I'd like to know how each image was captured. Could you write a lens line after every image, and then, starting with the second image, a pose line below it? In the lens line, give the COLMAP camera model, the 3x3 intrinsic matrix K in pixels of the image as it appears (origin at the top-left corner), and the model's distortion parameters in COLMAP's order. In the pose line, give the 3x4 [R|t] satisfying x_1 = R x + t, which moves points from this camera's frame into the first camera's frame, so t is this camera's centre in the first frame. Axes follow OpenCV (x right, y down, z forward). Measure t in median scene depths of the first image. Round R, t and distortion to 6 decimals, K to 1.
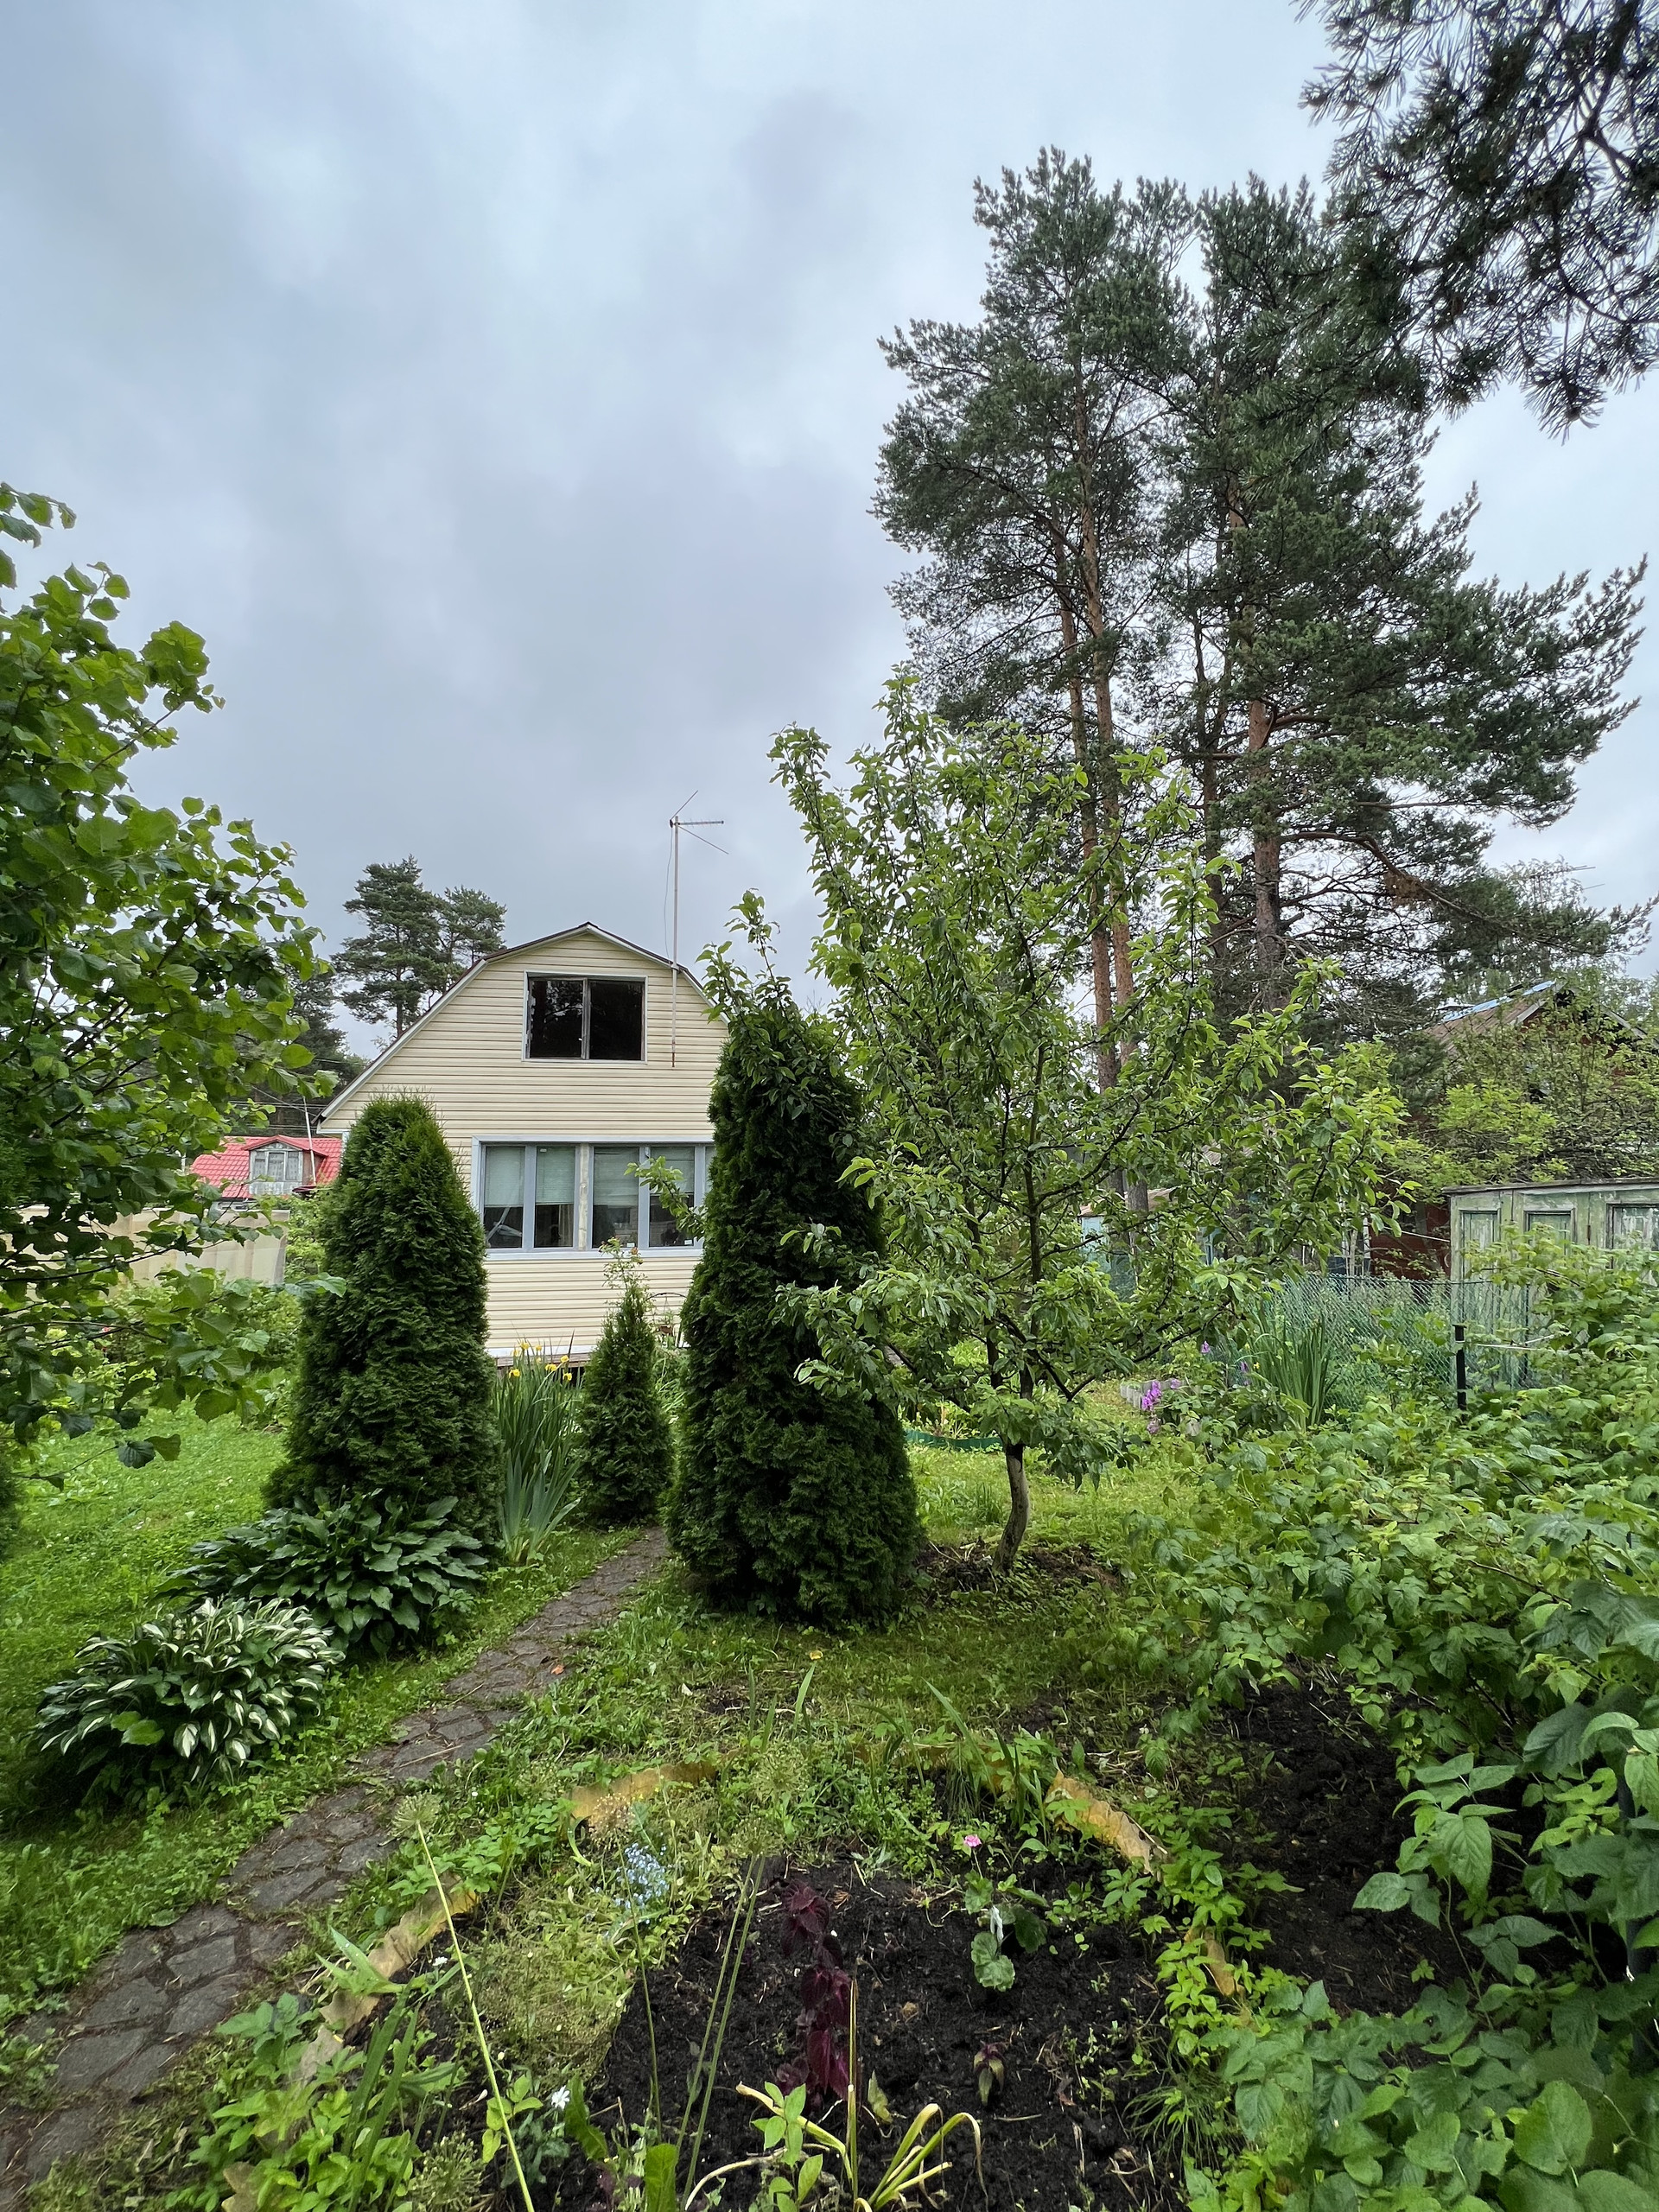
lens RADIAL K [[883.9, 0, 825.2], [0, 883.9, 1098.6], [0, 0, 1]] dist [-0.001677, 0.001081]
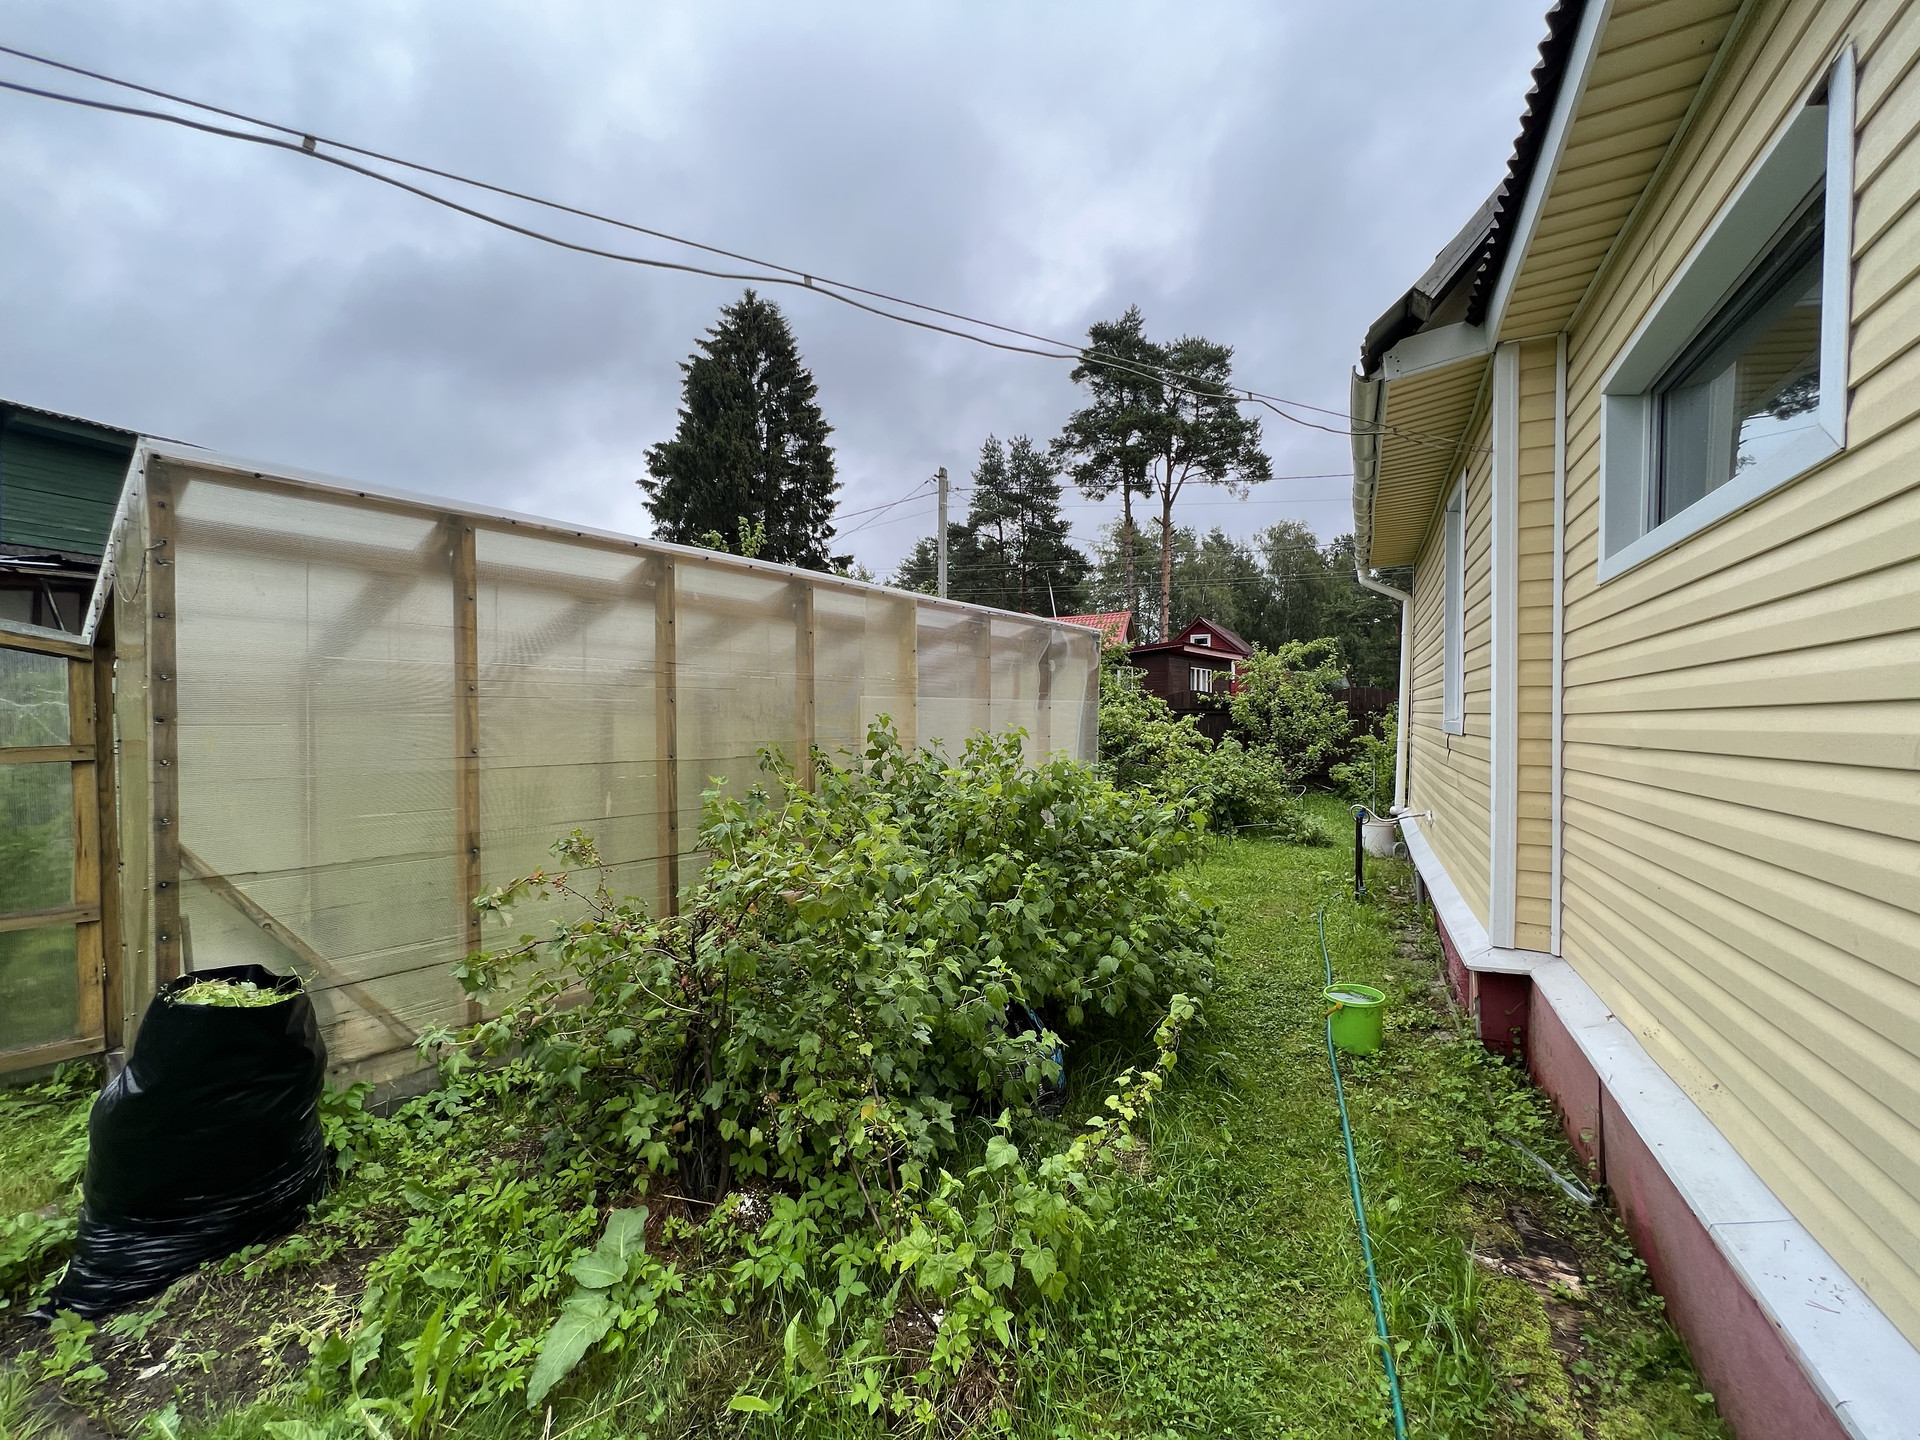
lens RADIAL K [[767.2, 0, 966.3], [0, 767.2, 721.8], [0, 0, 1]] dist [-0.001677, 0.001081]
pose [[0.813526, 0.020367, -0.581171, -1.408605], [0.064786, 0.989991, 0.125382, 0.401369], [0.577908, -0.139653, 0.804064, 2.078242]]
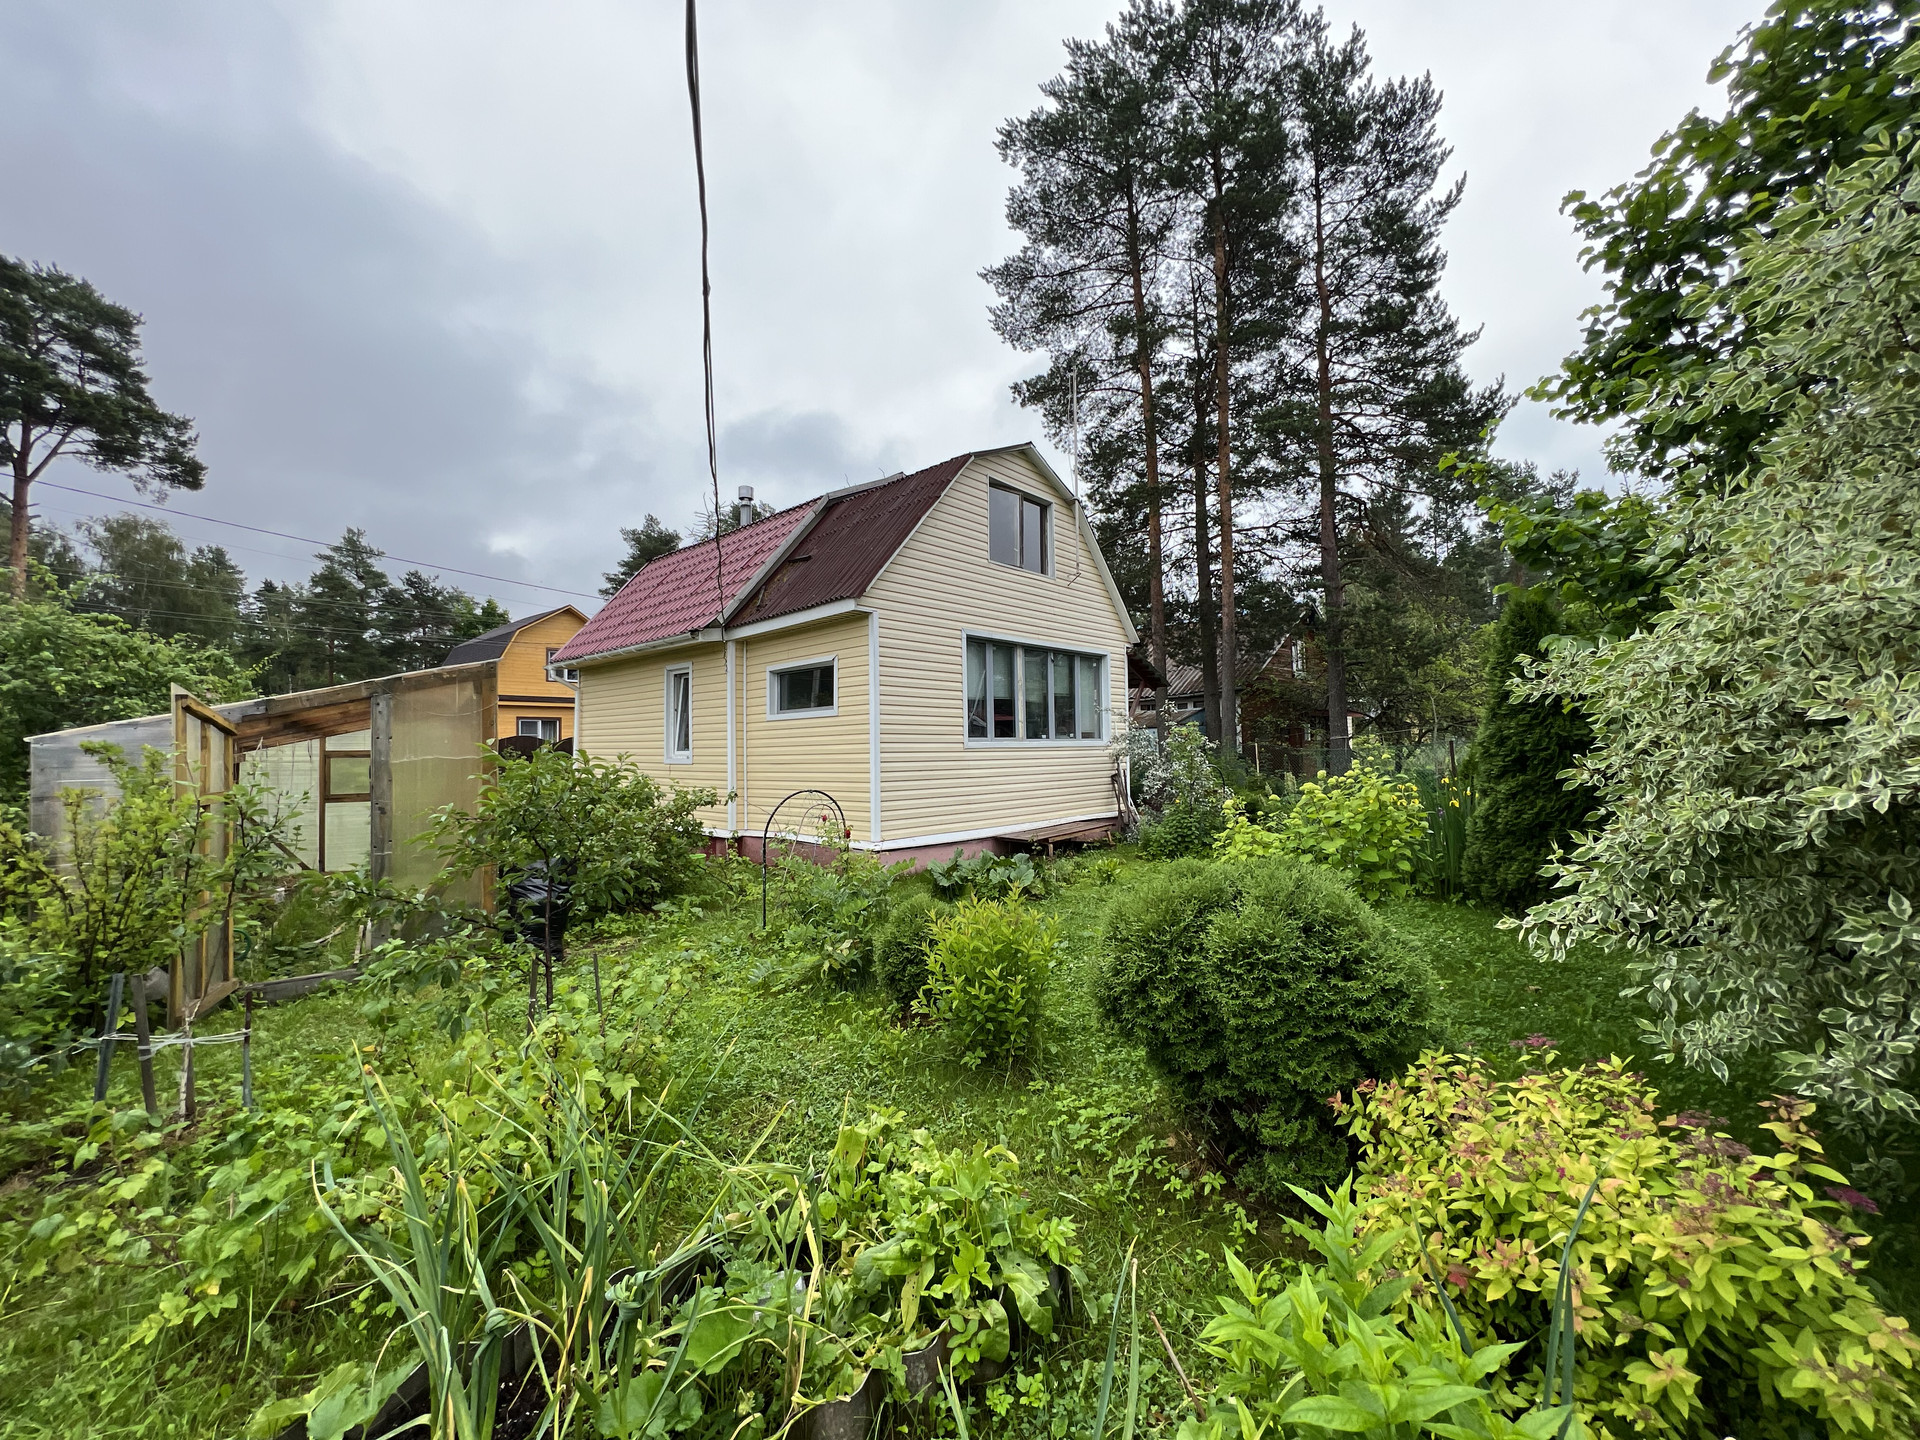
lens RADIAL K [[767.2, 0, 958.5], [0, 767.2, 721.0], [0, 0, 1]] dist [-0.001677, 0.001081]
pose [[0.786783, 0.022087, 0.616834, -2.330621], [-0.078024, 0.994902, 0.063897, 0.227959], [-0.612278, -0.098401, 0.784495, 0.736192]]
